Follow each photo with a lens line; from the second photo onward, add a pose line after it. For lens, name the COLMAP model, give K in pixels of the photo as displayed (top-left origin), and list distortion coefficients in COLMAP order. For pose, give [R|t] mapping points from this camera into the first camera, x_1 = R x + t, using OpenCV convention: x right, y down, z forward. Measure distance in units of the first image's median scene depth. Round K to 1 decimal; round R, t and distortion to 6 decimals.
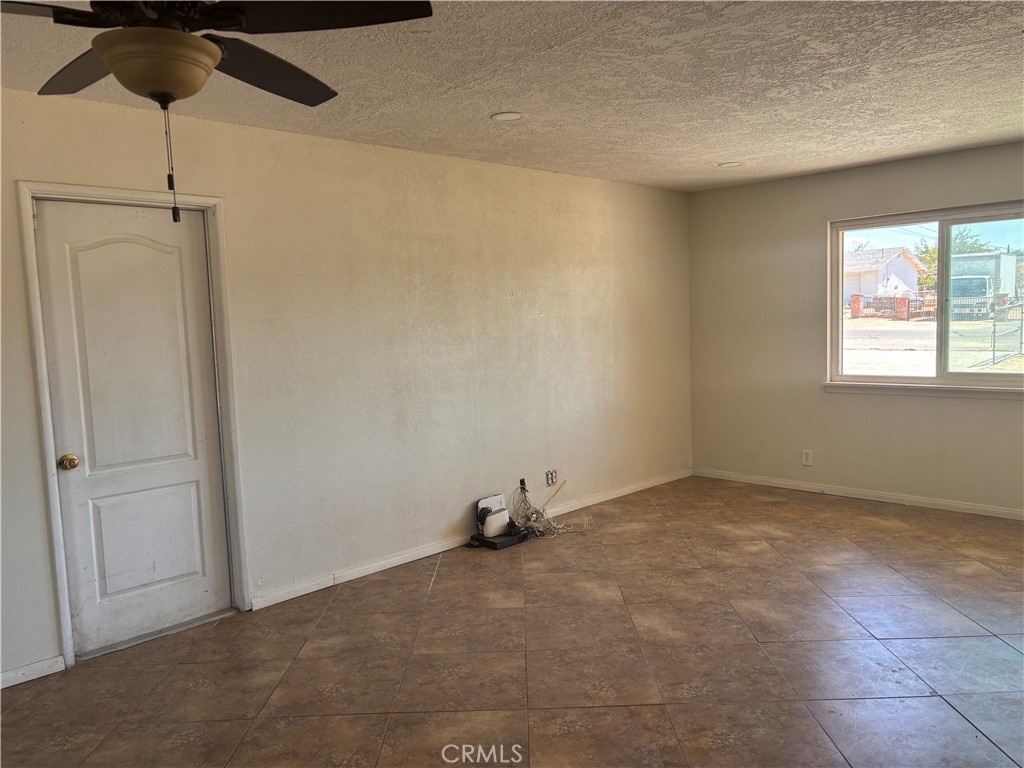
lens RADIAL K [[778.8, 0, 505.4], [0, 778.8, 387.1], [0, 0, 1]] dist [0.044207, -0.054582]
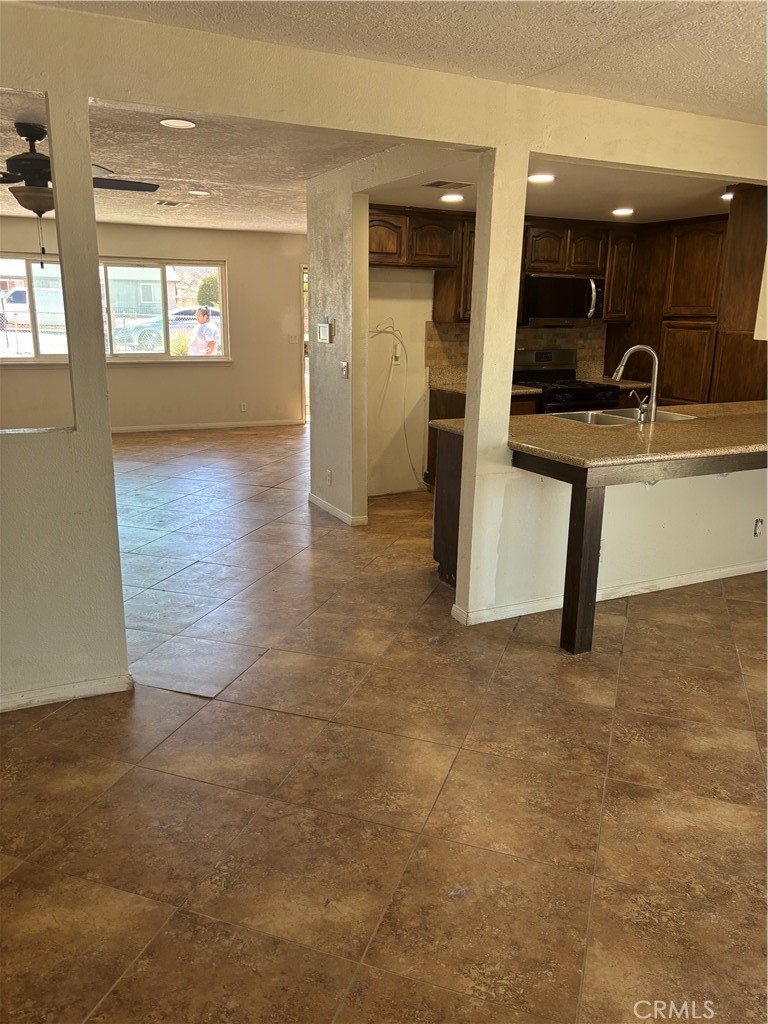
lens RADIAL K [[778.8, 0, 377.9], [0, 778.8, 517.3], [0, 0, 1]] dist [0.044207, -0.054582]
pose [[0.314601, -0.205098, 0.926802, -0.908542], [0.057504, 0.978703, 0.197064, 0.036610], [-0.947481, -0.008702, 0.319694, -0.240617]]
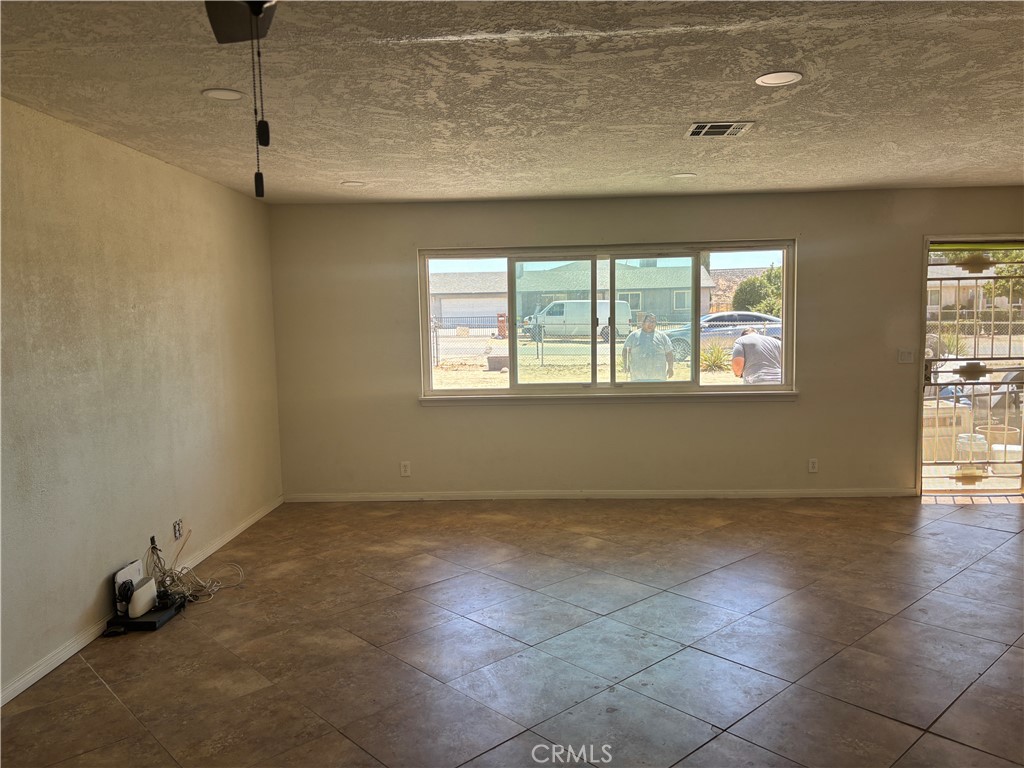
lens RADIAL K [[778.8, 0, 513.0], [0, 778.8, 384.5], [0, 0, 1]] dist [0.044207, -0.054582]
pose [[0.724120, -0.038615, 0.688592, -0.279664], [0.053885, 0.998547, -0.000669, -0.019075], [-0.687565, 0.037590, 0.725149, 0.161517]]
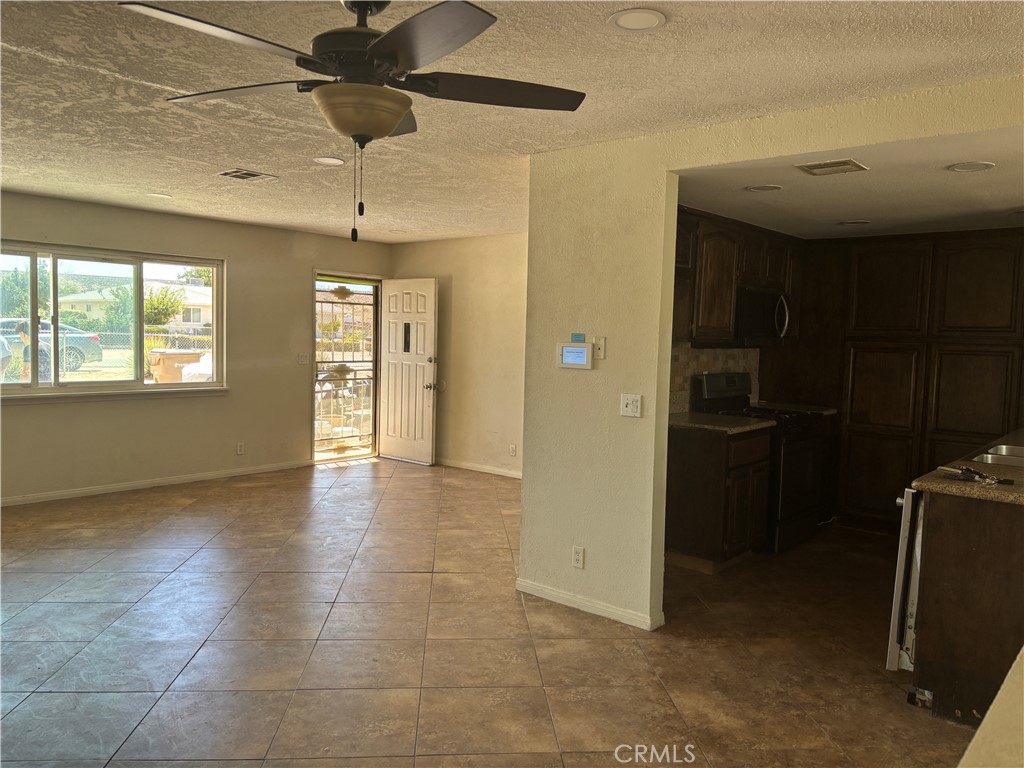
lens RADIAL K [[778.8, 0, 519.8], [0, 778.8, 384.3], [0, 0, 1]] dist [0.044207, -0.054582]
pose [[-0.096027, -0.031525, 0.994879, -0.626244], [0.063715, 0.997254, 0.037750, -0.011096], [-0.993337, 0.067014, -0.093754, 0.343211]]
